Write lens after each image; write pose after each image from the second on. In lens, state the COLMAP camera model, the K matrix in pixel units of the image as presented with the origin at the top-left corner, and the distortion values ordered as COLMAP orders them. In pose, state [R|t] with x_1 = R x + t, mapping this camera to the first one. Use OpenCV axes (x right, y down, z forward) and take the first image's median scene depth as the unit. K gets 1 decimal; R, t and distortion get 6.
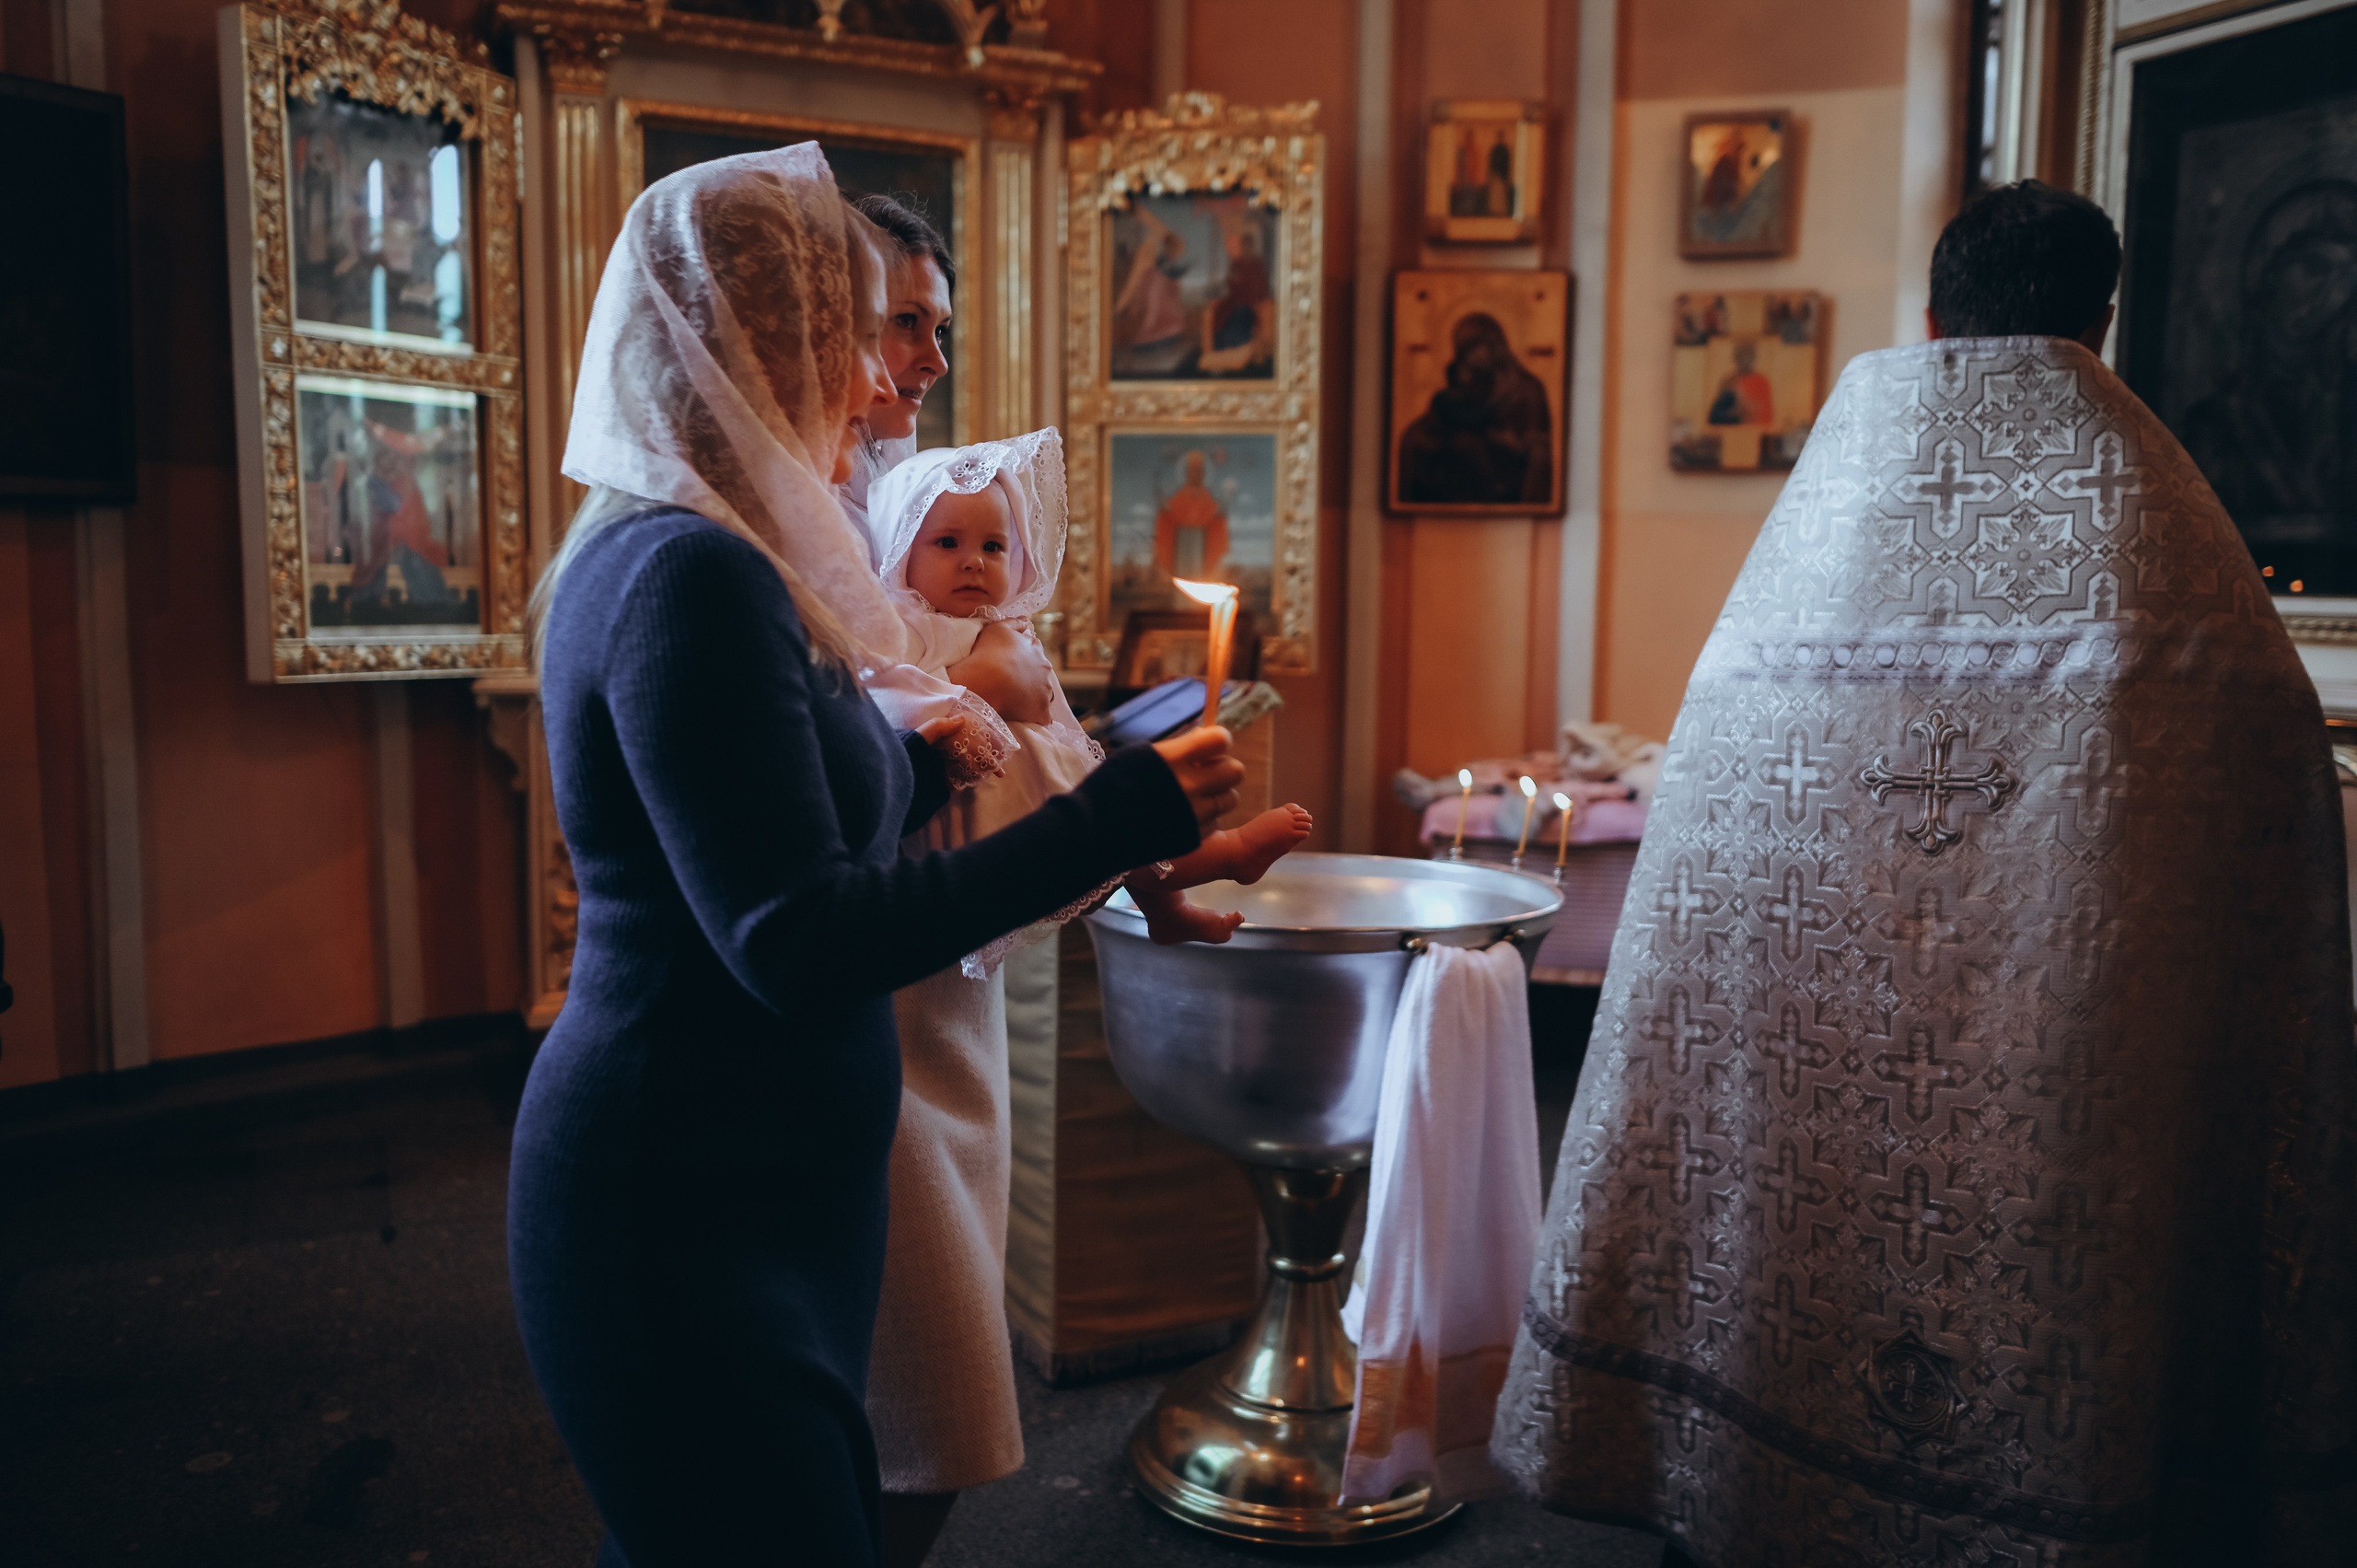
lens RADIAL K [[1905.9, 0, 1190.2], [0, 1905.9, 778.1], [0, 0, 1]] dist [0.005018, -0.002084]
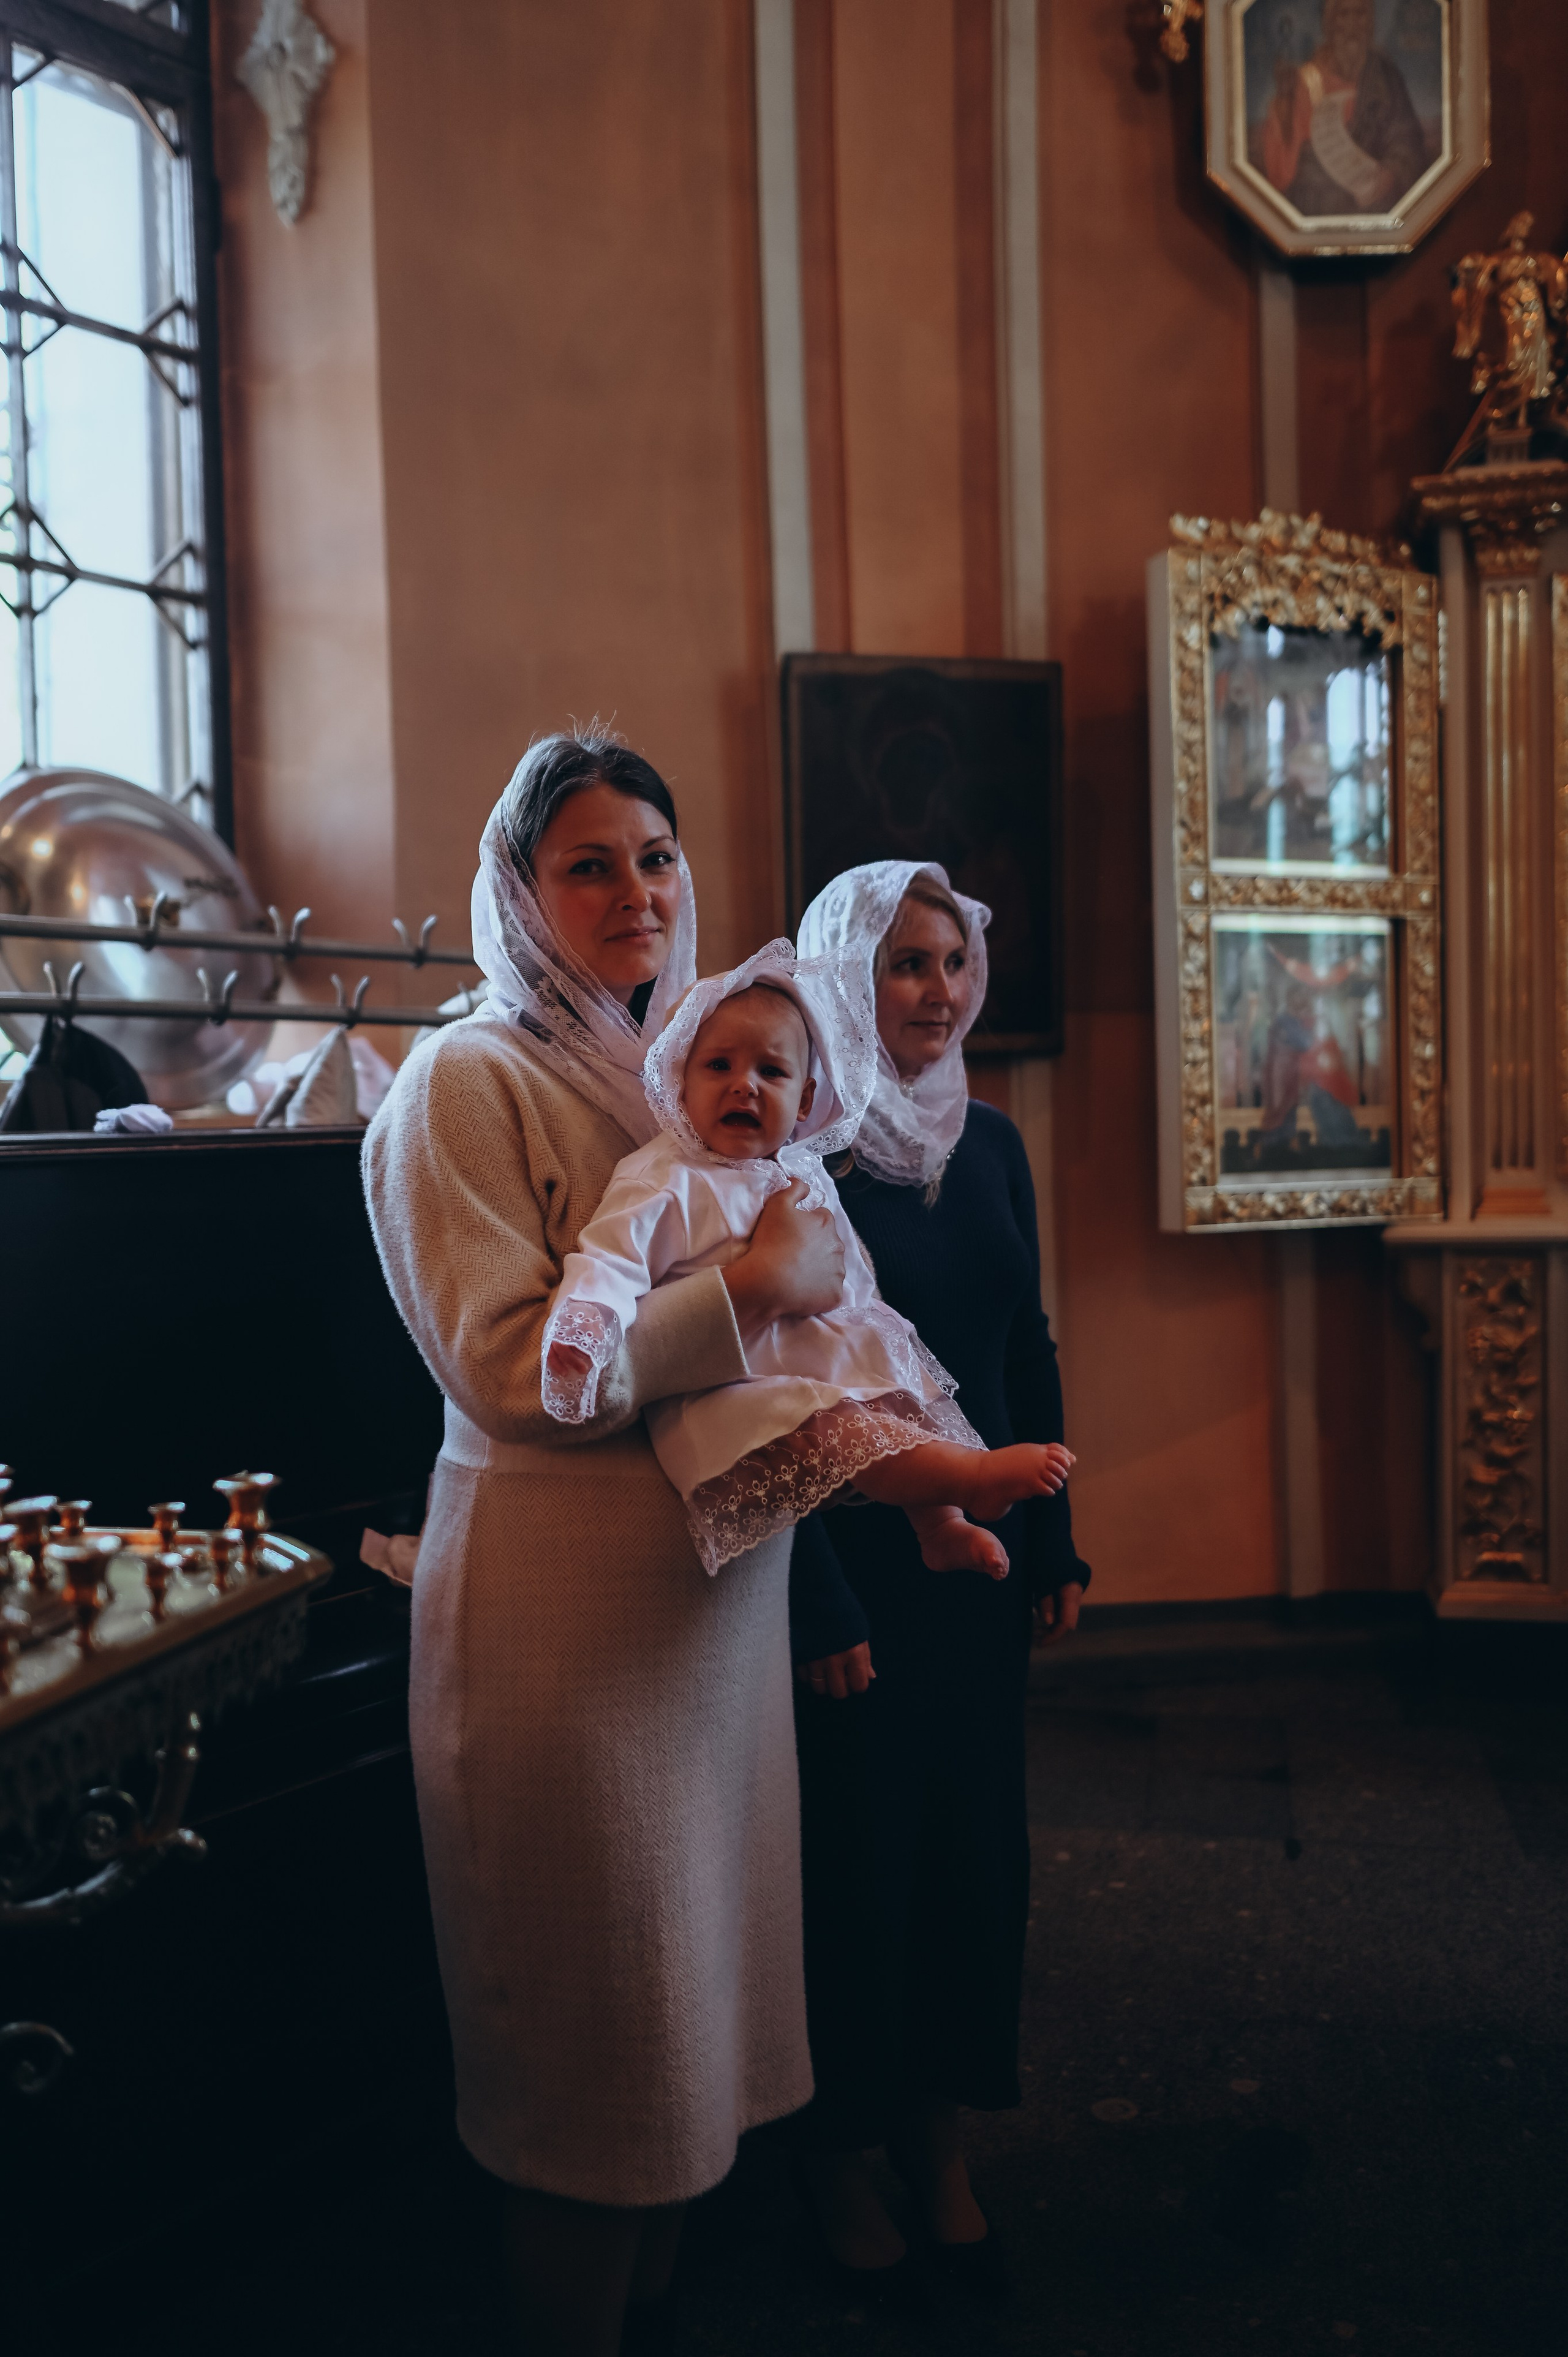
lens RADIAL K [[1905.8, 0, 776.4], [0, 1905.8, 1172.9], [0, 0, 1]] dist [0.005018, -0.002084]
pose [[0.797418, -0.005617, -0.603401, -0.054390], [-0.030990, 0.998256, -0.050247, -0.022239], [0.602631, 0.058767, 0.795853, 0.091106]]
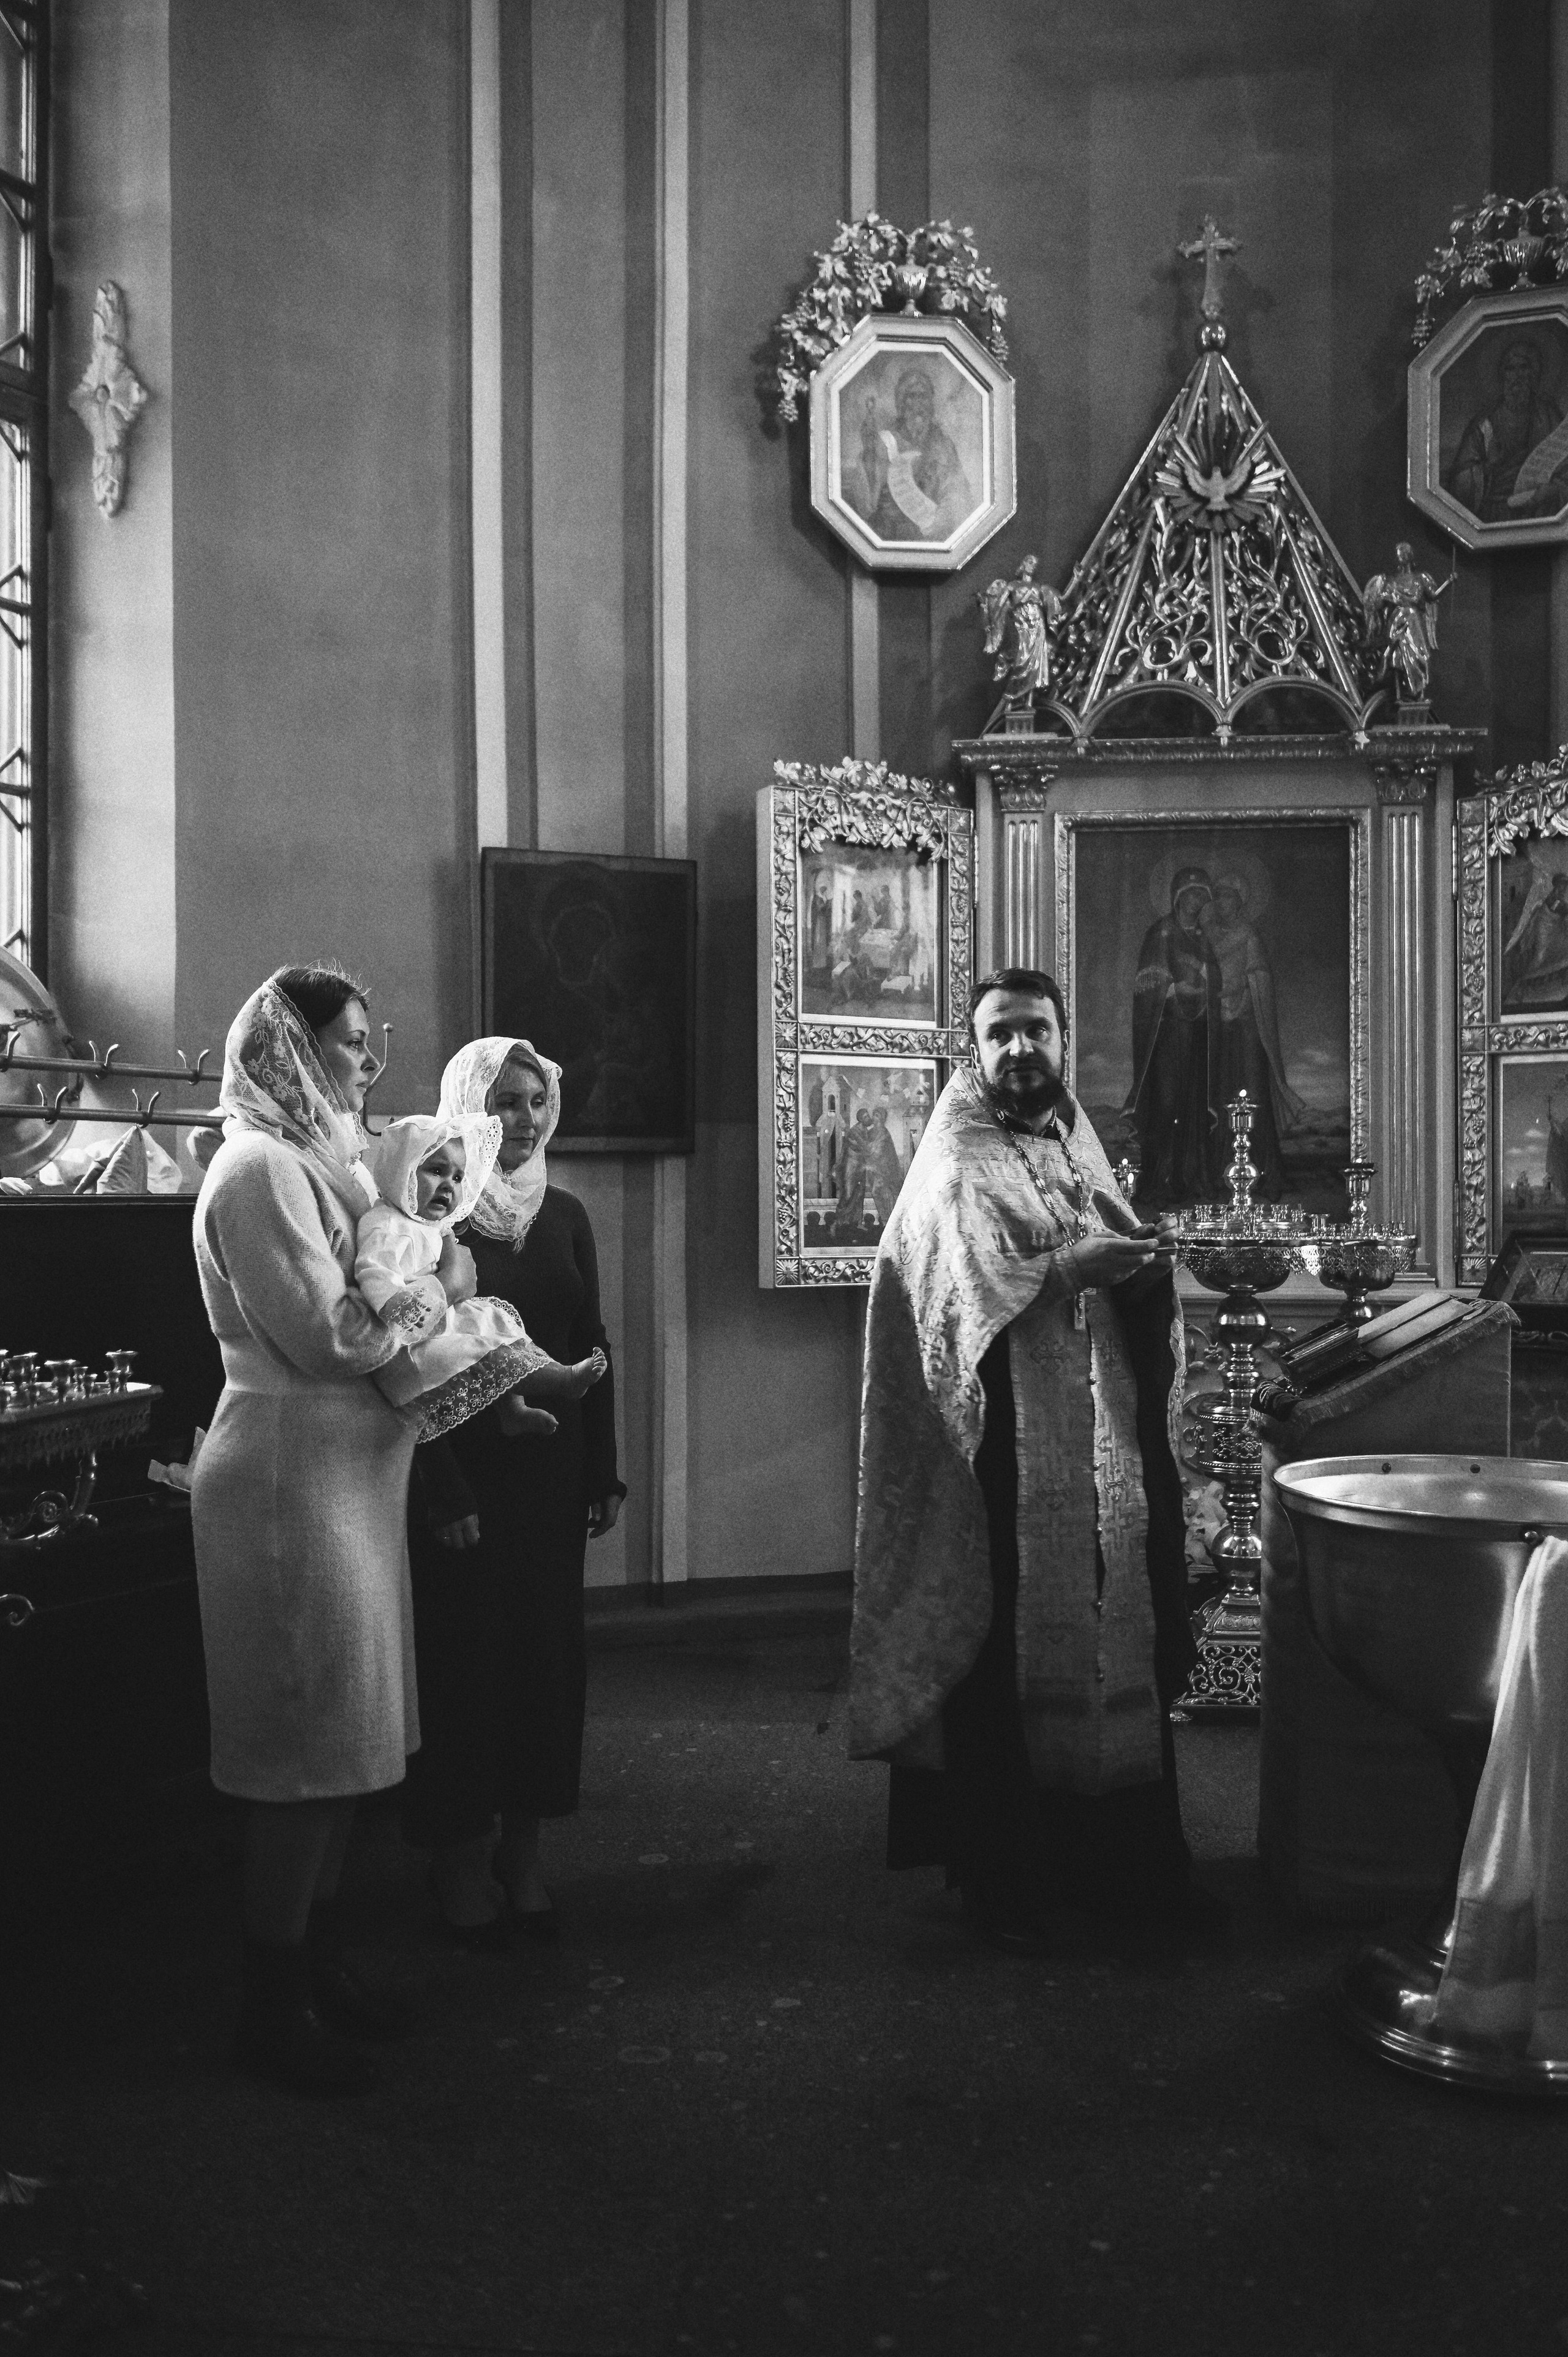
lens RADIAL K [[1905.8, 0, 798.4], [0, 1905.8, 1178.7], [0, 0, 1]] dist [0.005018, -0.002084]
pose [[0.871060, -0.014907, -0.490950, 0.152185], [-0.038934, 0.994299, -0.099267, 0.003026], [0.489631, 0.105582, 0.865514, -0.109452]]
